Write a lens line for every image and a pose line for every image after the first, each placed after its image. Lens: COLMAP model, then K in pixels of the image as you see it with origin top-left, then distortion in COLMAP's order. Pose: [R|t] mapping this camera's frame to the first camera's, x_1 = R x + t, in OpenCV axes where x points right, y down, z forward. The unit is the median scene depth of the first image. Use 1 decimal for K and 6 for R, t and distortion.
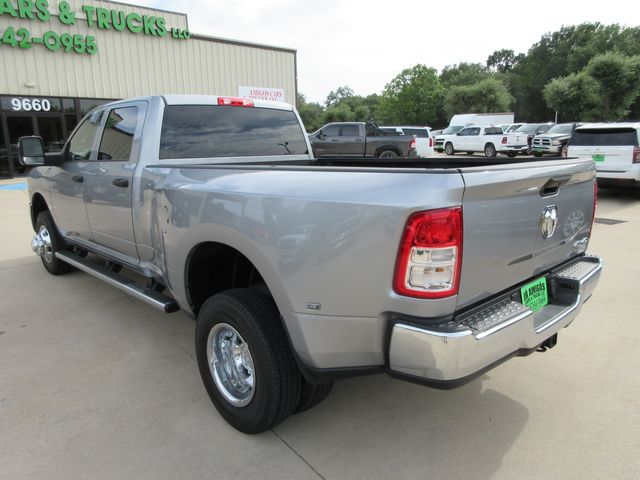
lens RADIAL K [[474.6, 0, 316.8], [0, 474.6, 241.6], [0, 0, 1]] dist [0.001957, -0.001496]
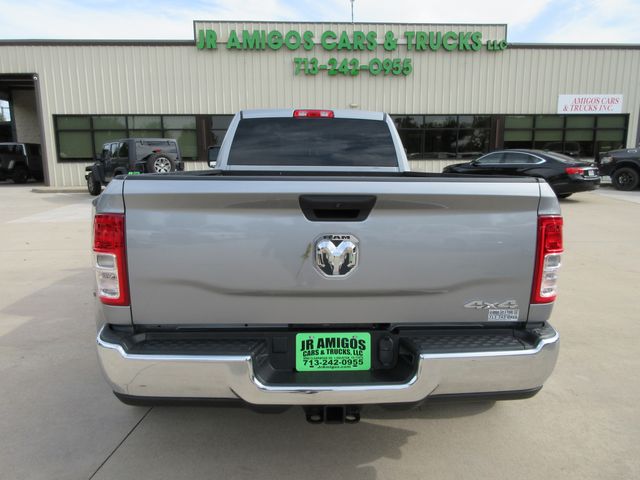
lens RADIAL K [[442.3, 0, 320.5], [0, 442.3, 236.8], [0, 0, 1]] dist [0.018328, 0.002885]
pose [[0.751791, 0.144323, -0.643414, 0.102114], [-0.157573, 0.986805, 0.037234, -0.026383], [0.640298, 0.073392, 0.764612, 0.102604]]
